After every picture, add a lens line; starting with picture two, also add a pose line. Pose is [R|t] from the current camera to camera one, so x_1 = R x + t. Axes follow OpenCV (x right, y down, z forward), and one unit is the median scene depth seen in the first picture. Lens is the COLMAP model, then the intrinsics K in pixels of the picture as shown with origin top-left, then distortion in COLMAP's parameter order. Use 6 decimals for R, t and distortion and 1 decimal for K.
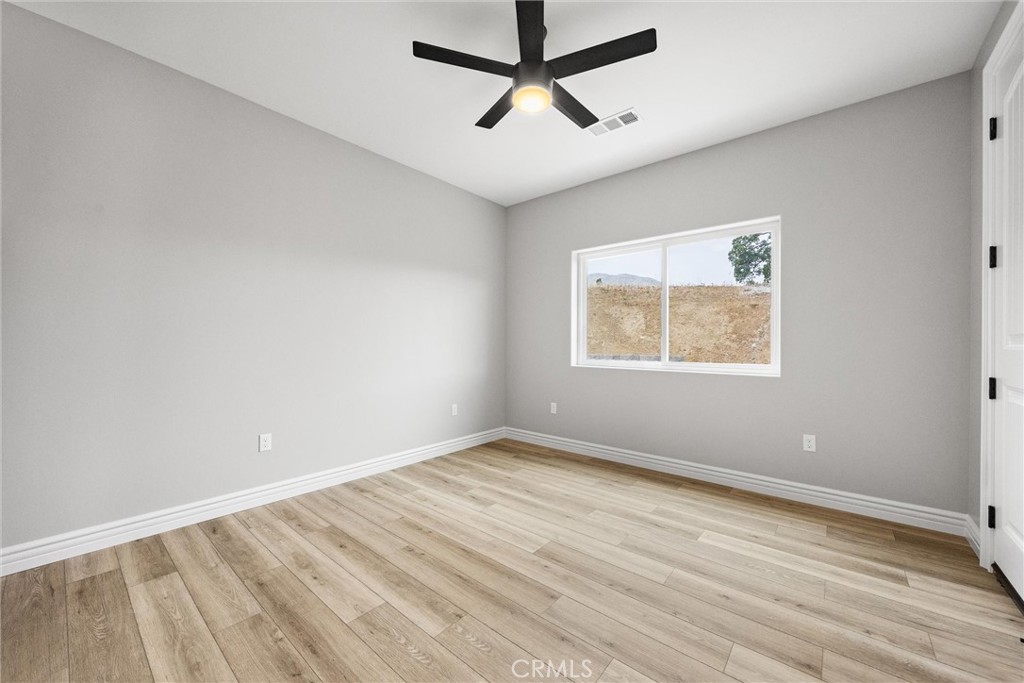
lens RADIAL K [[390.9, 0, 510.9], [0, 390.9, 342.8], [0, 0, 1]] dist [-0.001219, 0.000940]
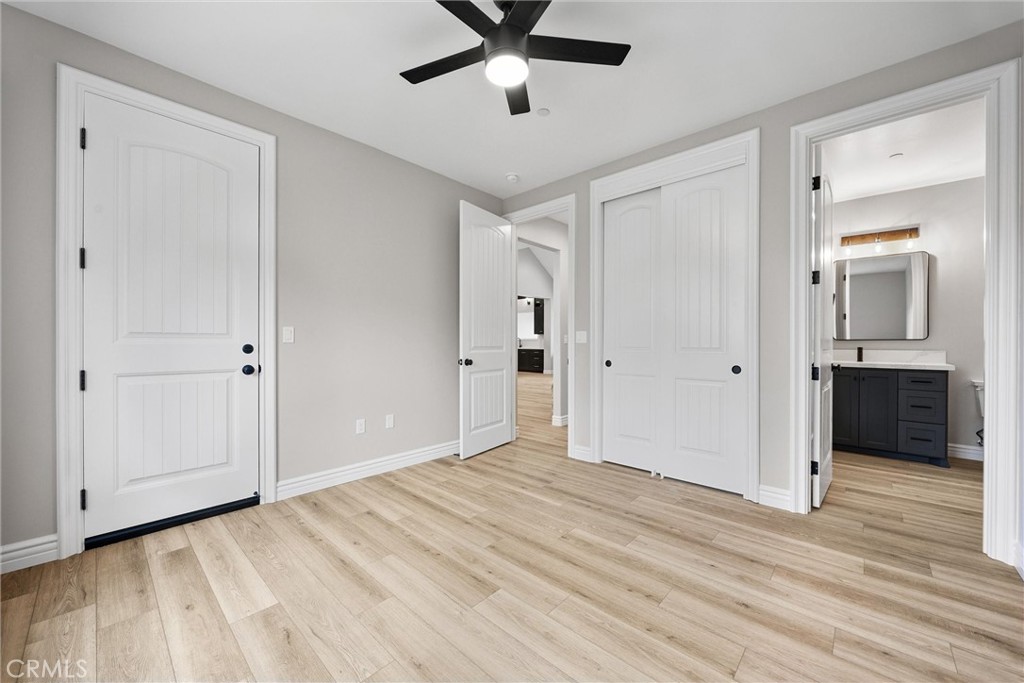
lens RADIAL K [[390.9, 0, 511.8], [0, 390.9, 342.8], [0, 0, 1]] dist [-0.001219, 0.000940]
pose [[-0.999039, -0.004789, 0.043568, -0.003163], [-0.004805, 0.999988, -0.000275, 0.004005], [-0.043566, -0.000484, -0.999050, 2.040729]]
